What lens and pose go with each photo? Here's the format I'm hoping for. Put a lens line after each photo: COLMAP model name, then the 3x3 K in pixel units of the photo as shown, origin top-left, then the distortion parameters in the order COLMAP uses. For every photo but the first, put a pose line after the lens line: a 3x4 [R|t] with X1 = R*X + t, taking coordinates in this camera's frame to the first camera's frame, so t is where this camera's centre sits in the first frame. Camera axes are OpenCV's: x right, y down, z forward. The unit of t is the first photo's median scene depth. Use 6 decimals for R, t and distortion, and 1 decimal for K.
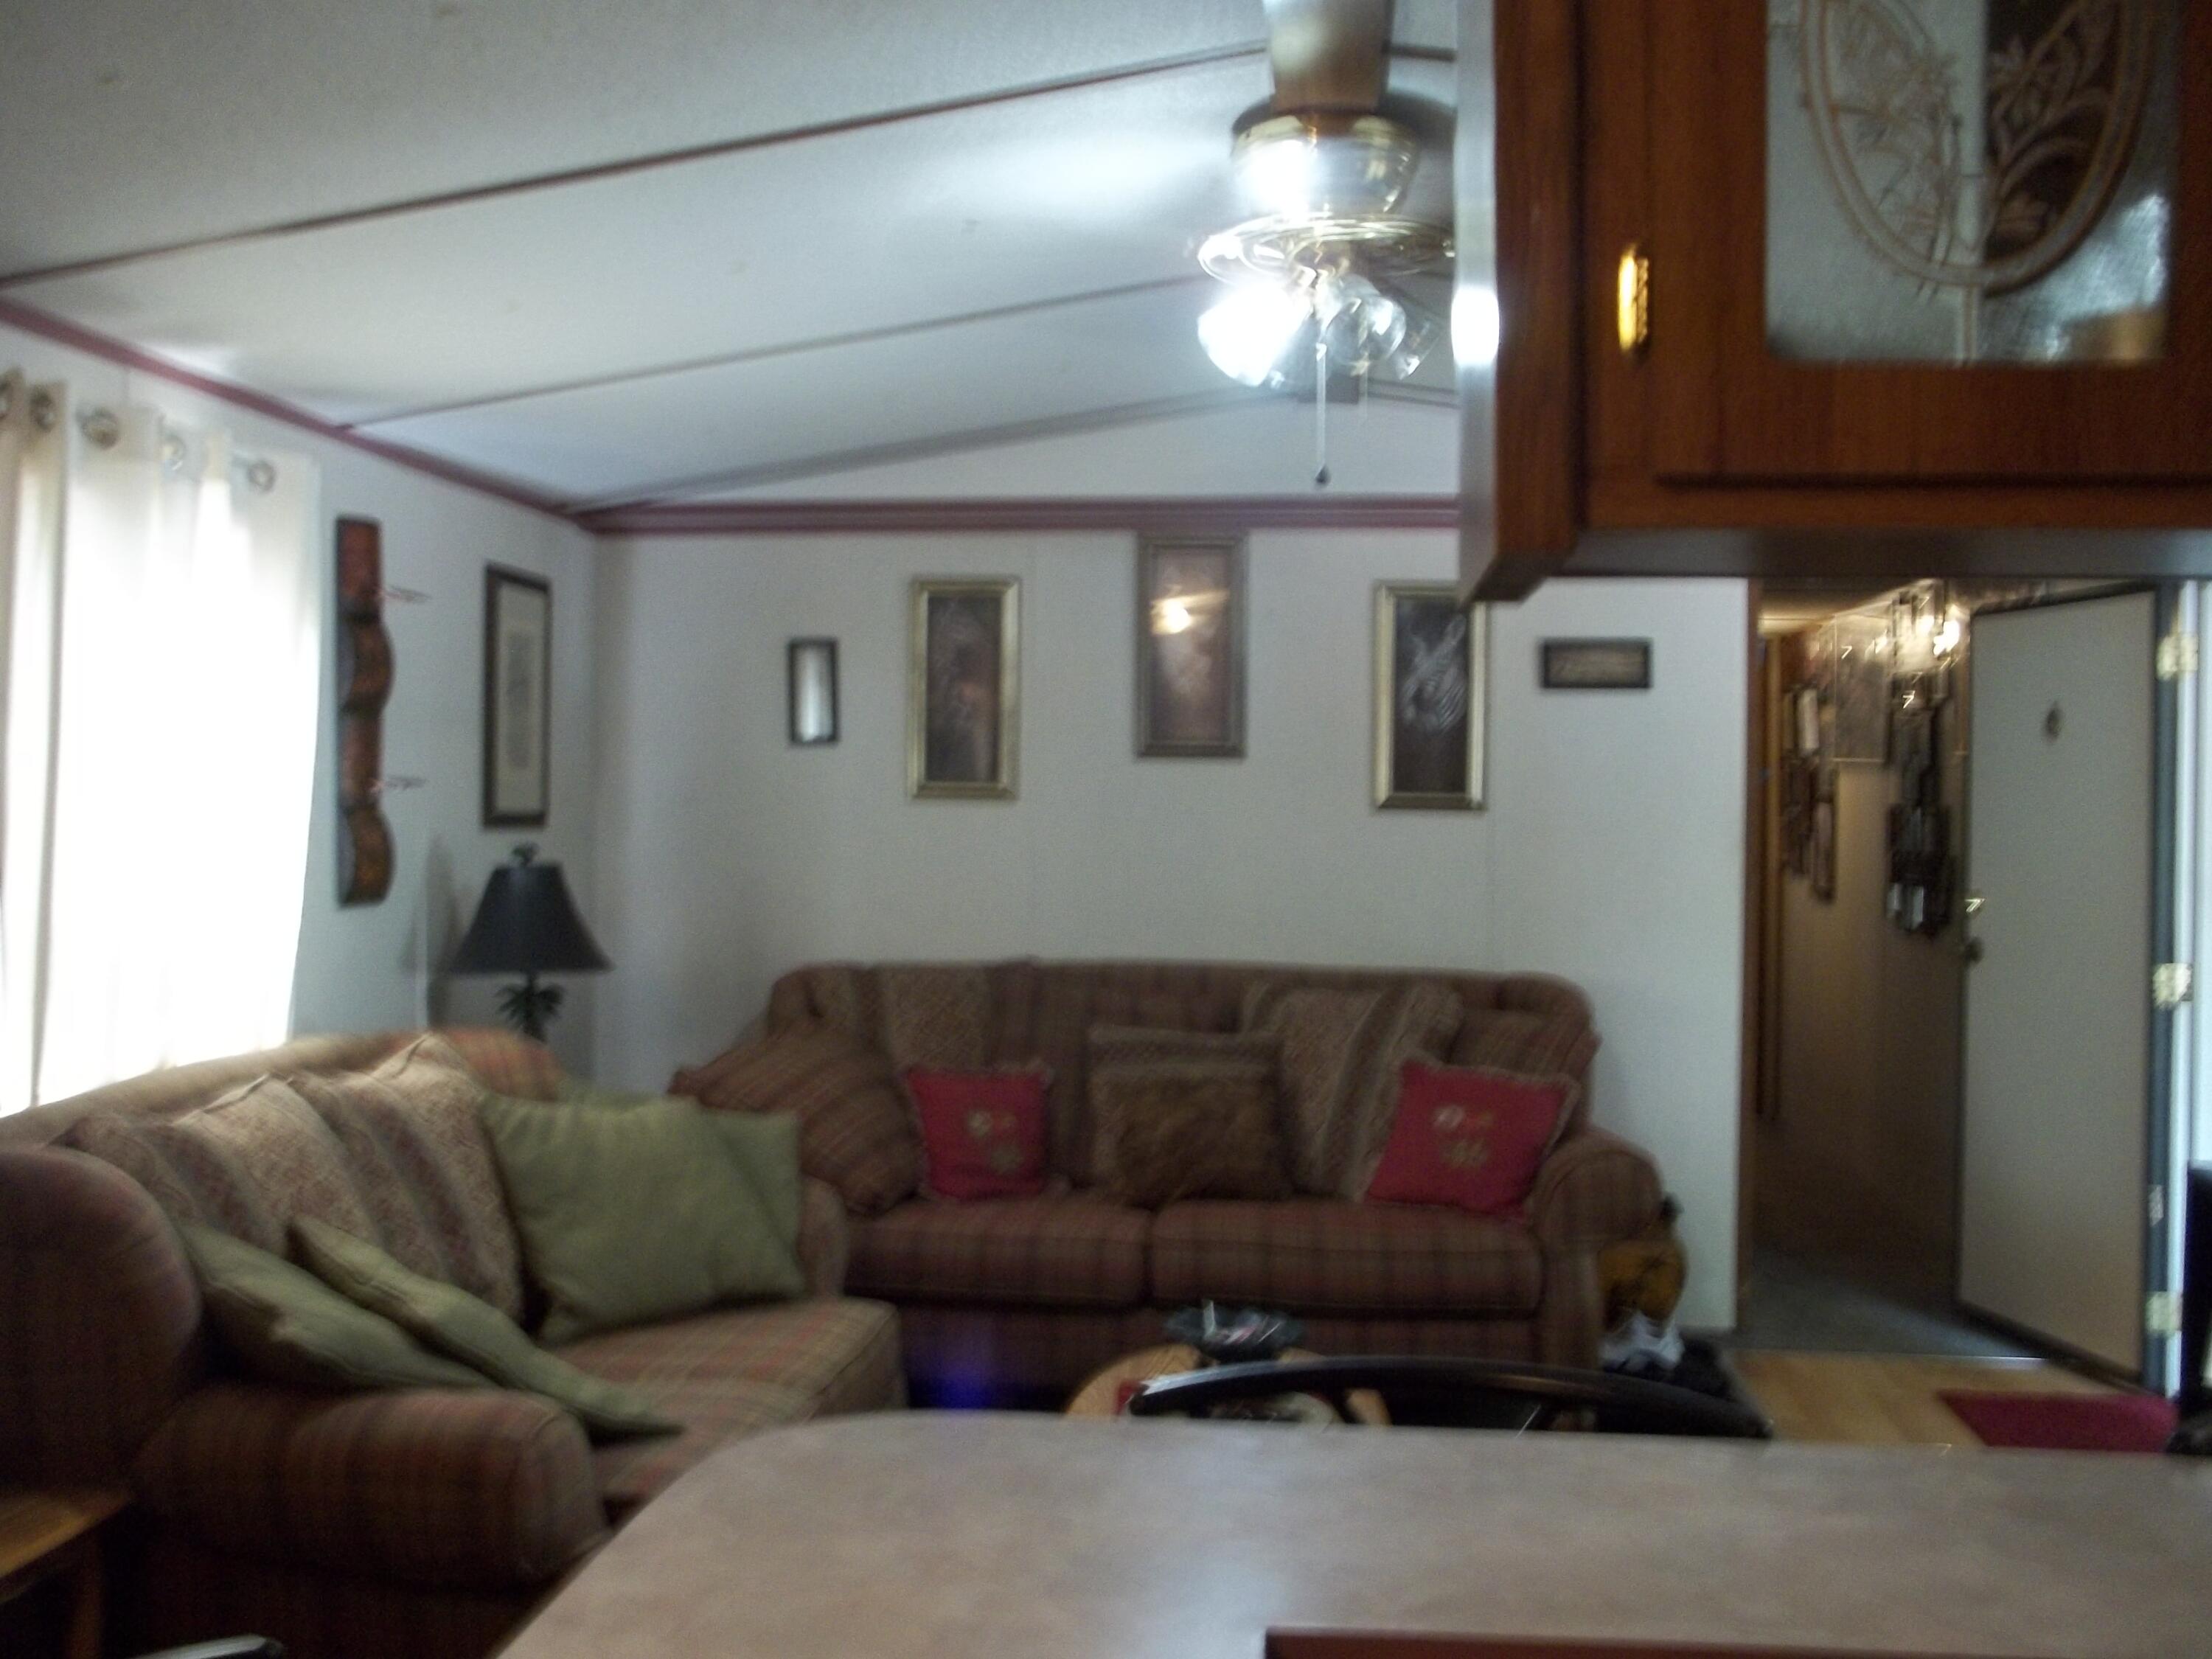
lens RADIAL K [[2183.5, 0, 1099.7], [0, 2183.5, 828.6], [0, 0, 1]] dist [-0.109580, 0.167850]
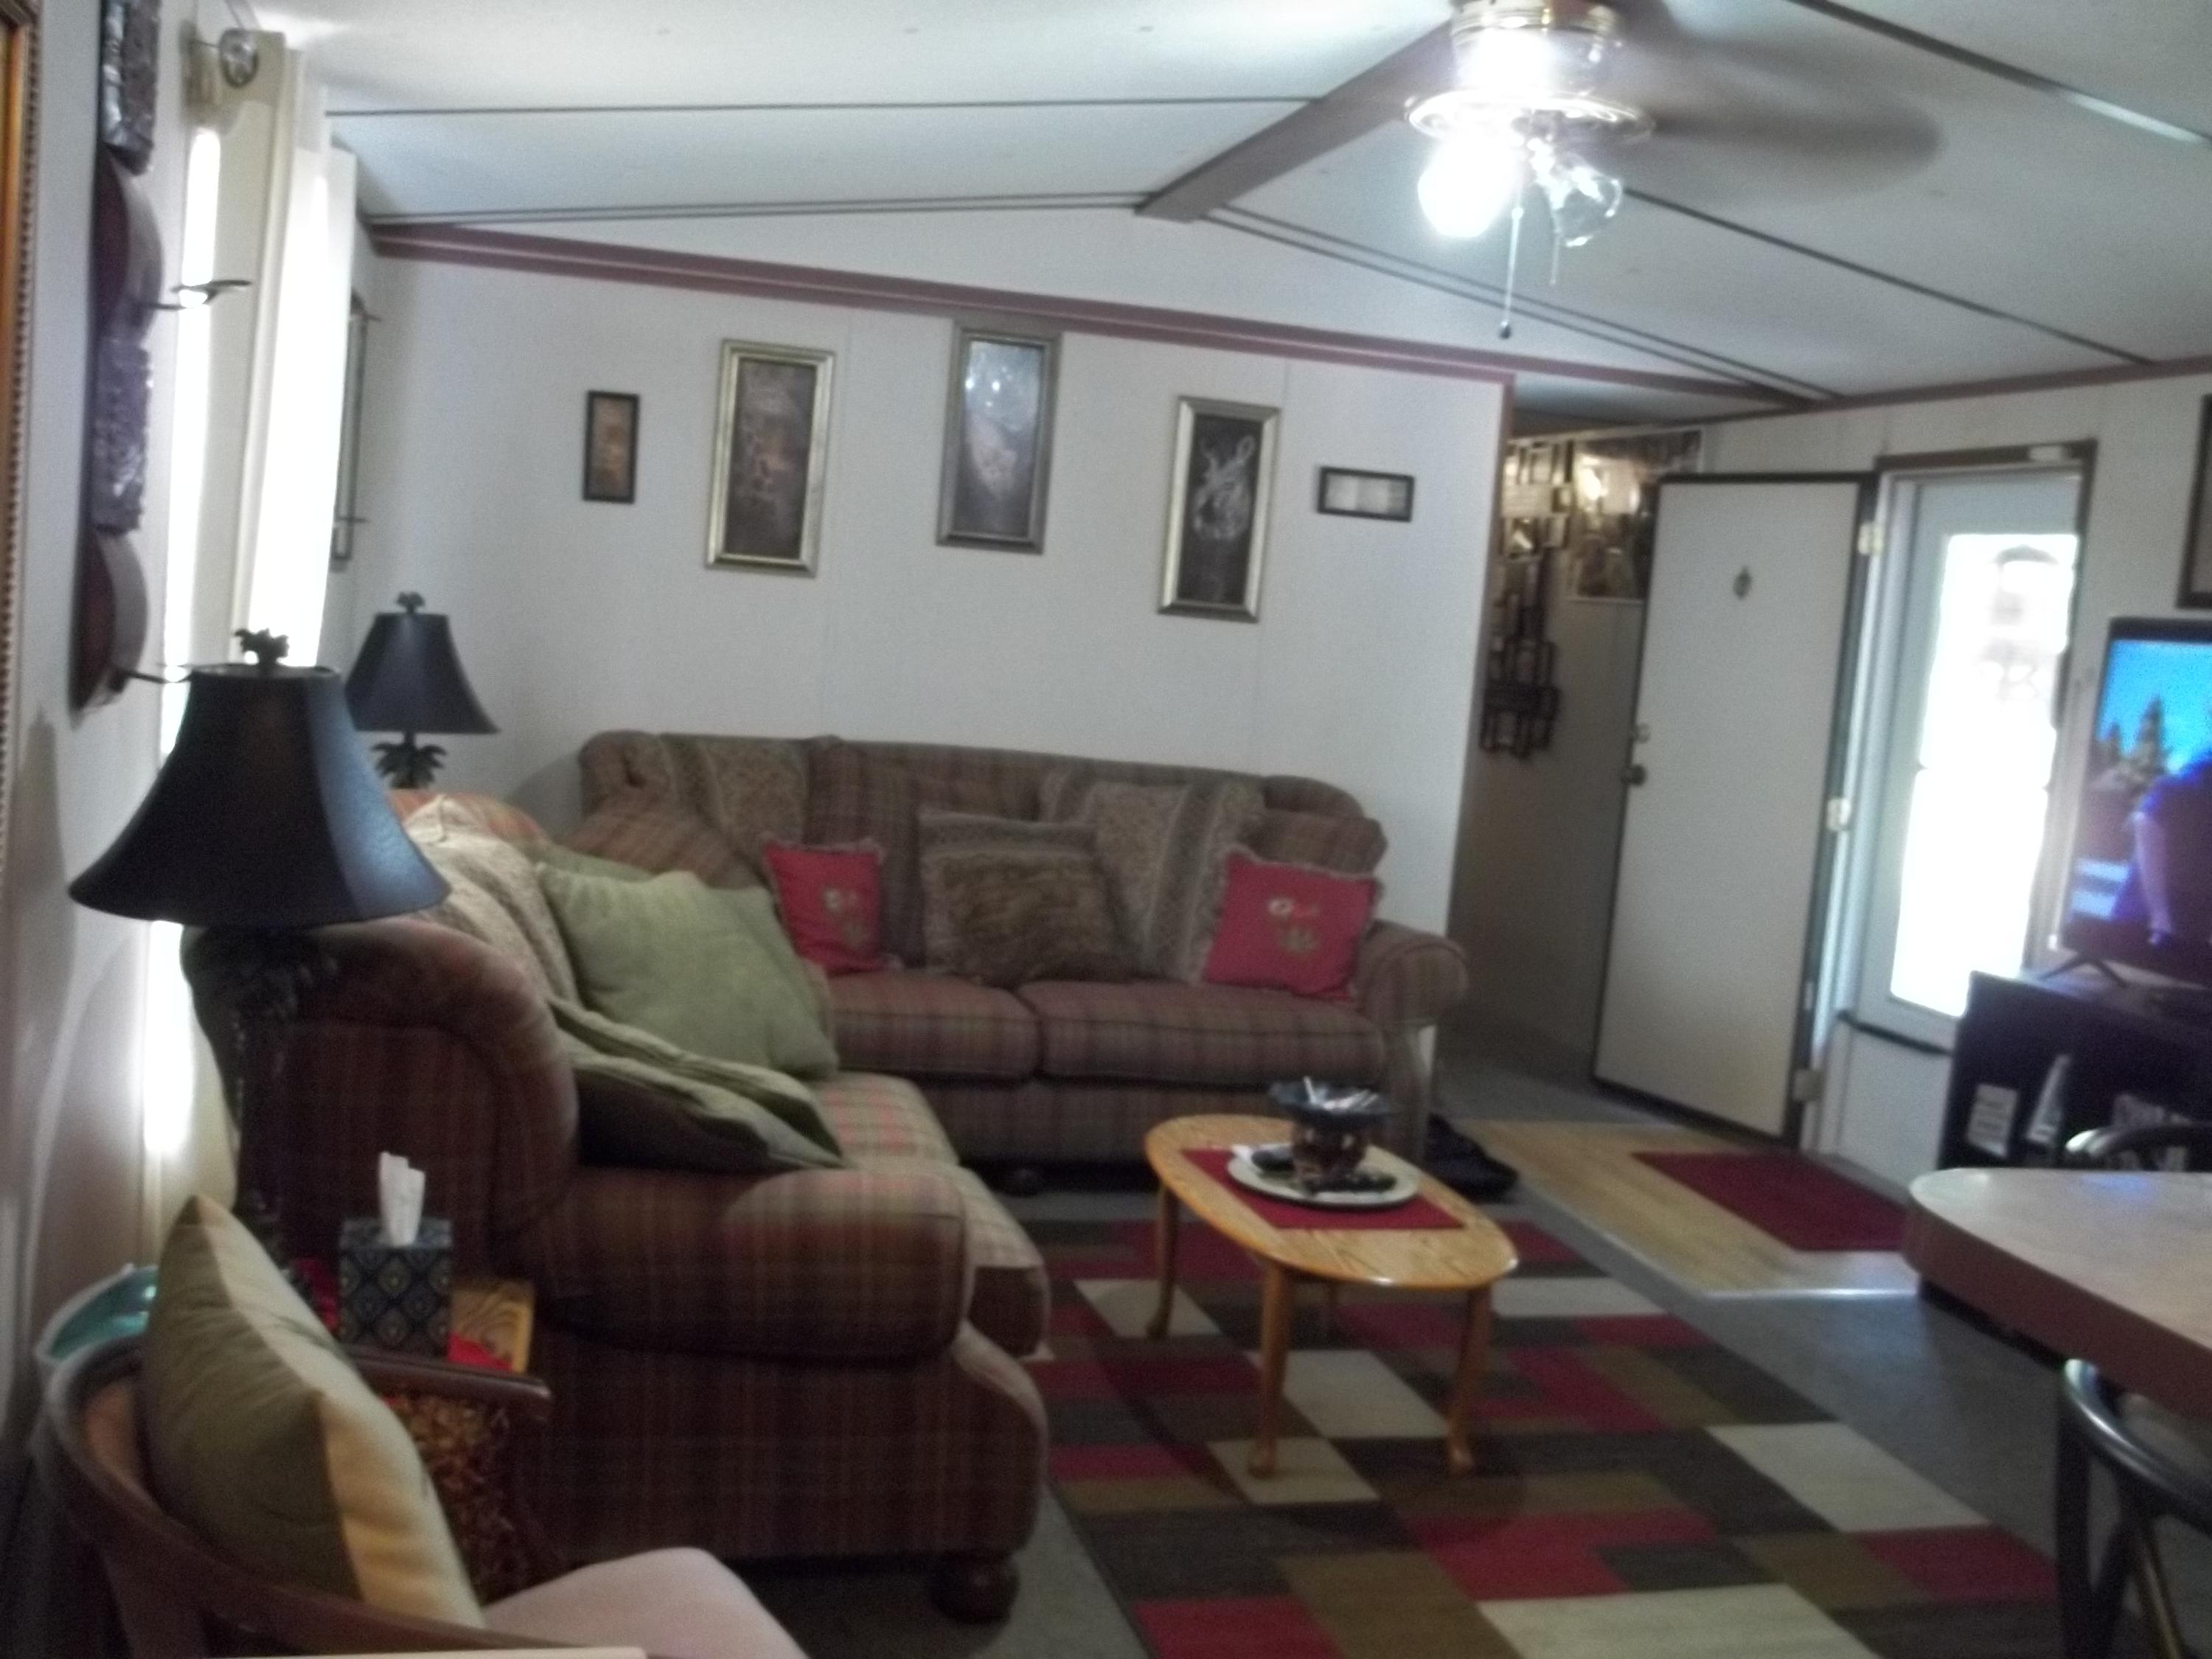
lens RADIAL K [[2183.5, 0, 1099.7], [0, 2183.5, 828.6], [0, 0, 1]] dist [-0.109580, 0.167850]
pose [[0.936392, 0.038142, 0.348877, -0.284295], [-0.074107, 0.993151, 0.090327, 0.002006], [-0.343043, -0.110436, 0.932805, 0.018841]]
